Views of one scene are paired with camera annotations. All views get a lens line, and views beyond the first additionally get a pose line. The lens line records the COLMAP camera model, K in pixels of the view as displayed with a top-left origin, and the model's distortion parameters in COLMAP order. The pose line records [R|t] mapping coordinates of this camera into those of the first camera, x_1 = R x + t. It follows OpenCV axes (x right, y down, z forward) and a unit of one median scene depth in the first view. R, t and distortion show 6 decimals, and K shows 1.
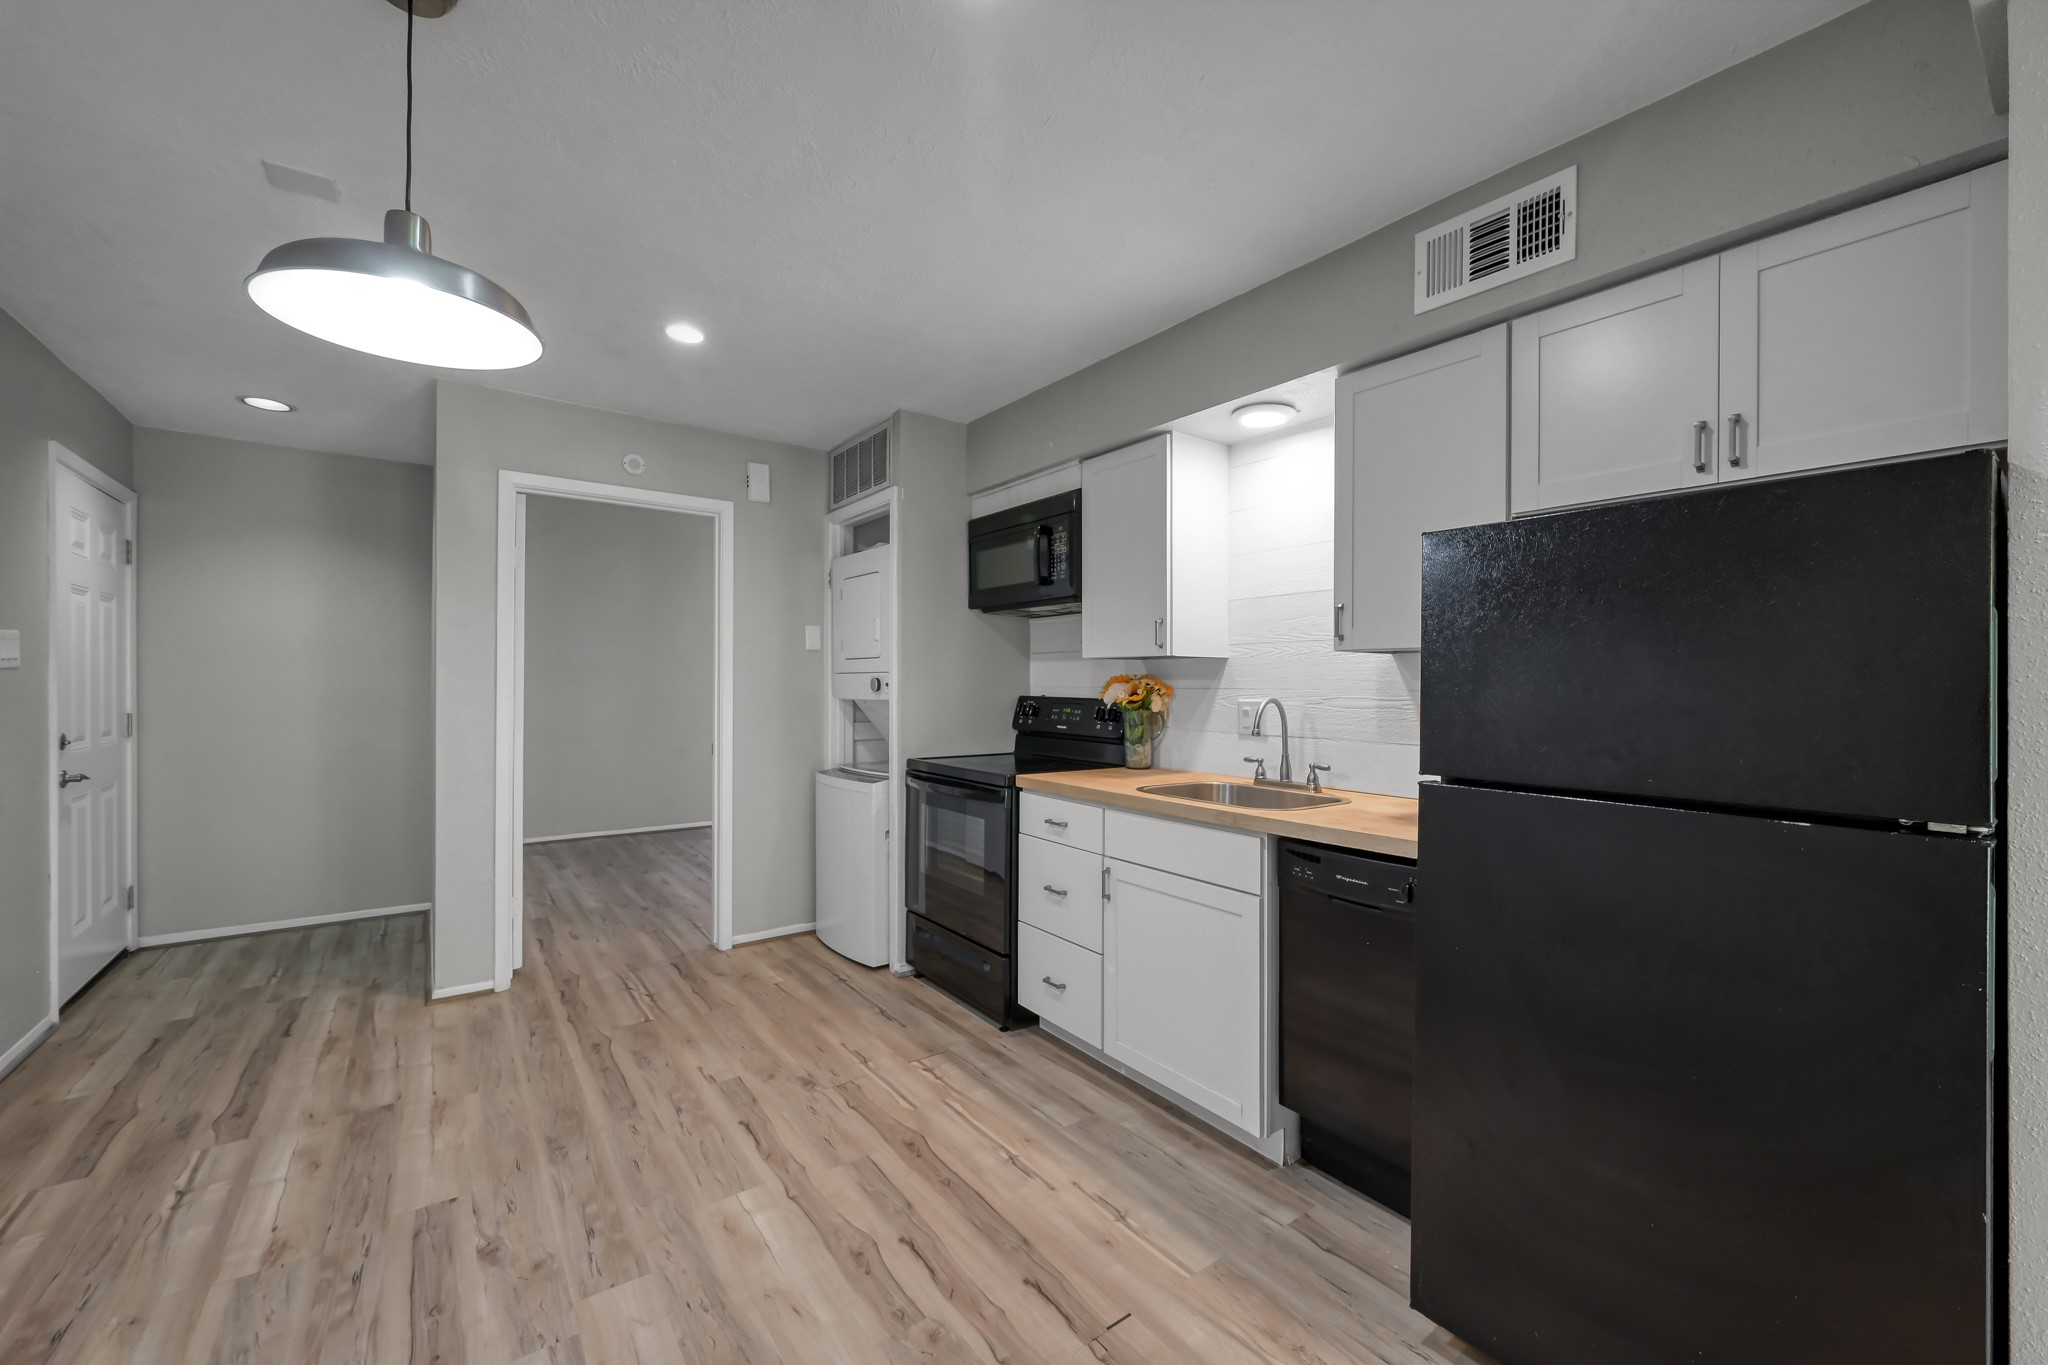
lens RADIAL K [[813.4, 0, 1036.9], [0, 813.4, 690.9], [0, 0, 1]] dist [-0.000204, -0.000091]
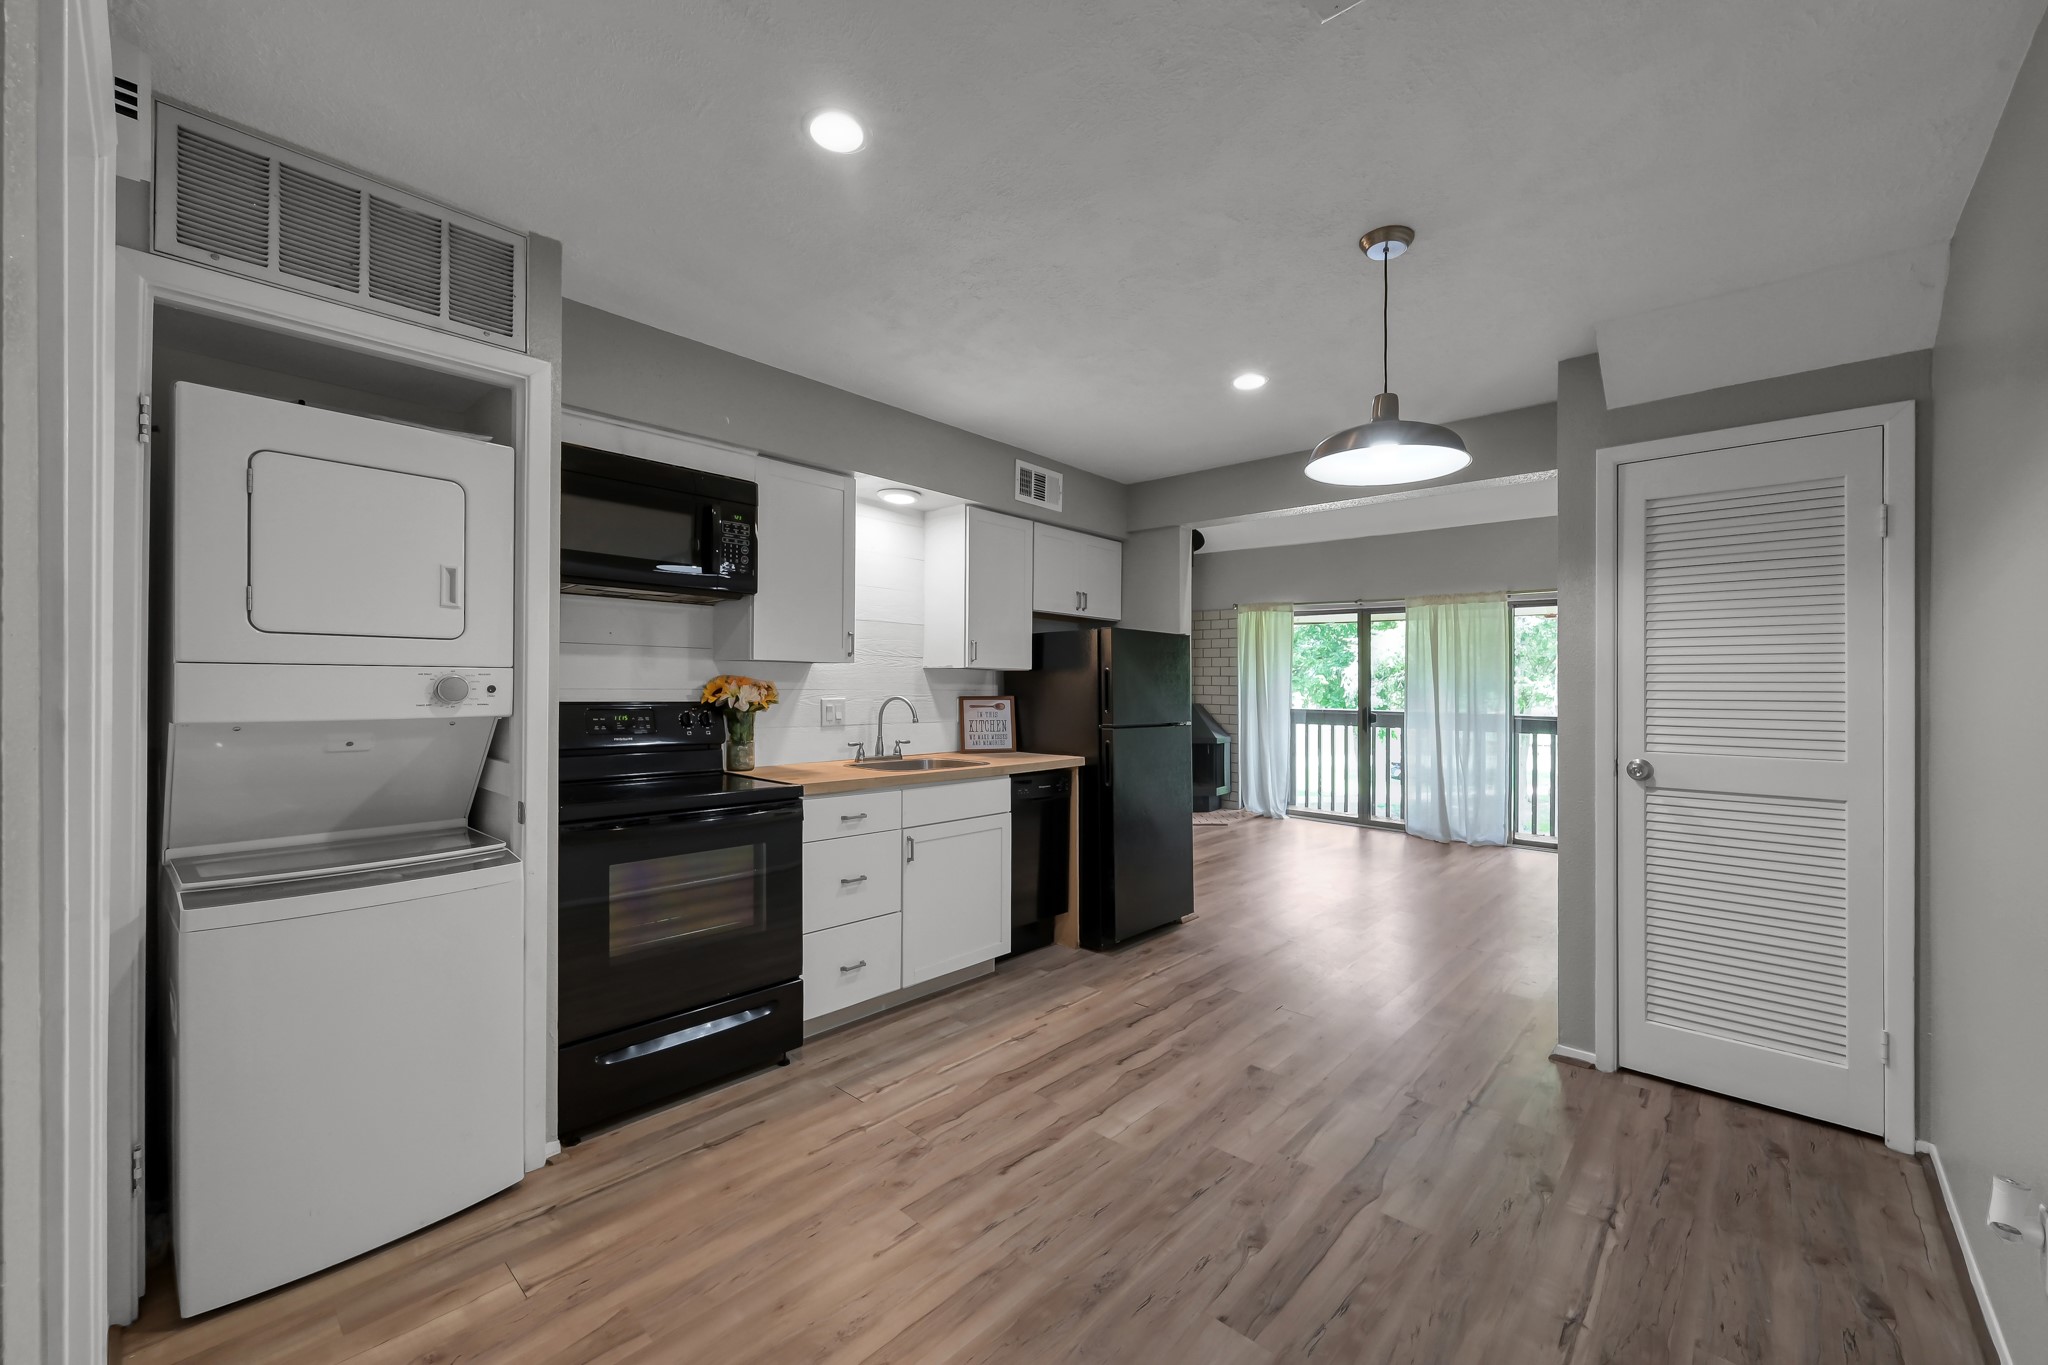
lens RADIAL K [[813.4, 0, 1036.9], [0, 813.4, 690.9], [0, 0, 1]] dist [-0.000204, -0.000091]
pose [[-0.195987, -0.014044, 0.980506, -1.235256], [-0.000583, 0.999899, 0.014205, -0.022698], [-0.980606, 0.002212, -0.195975, 1.119592]]
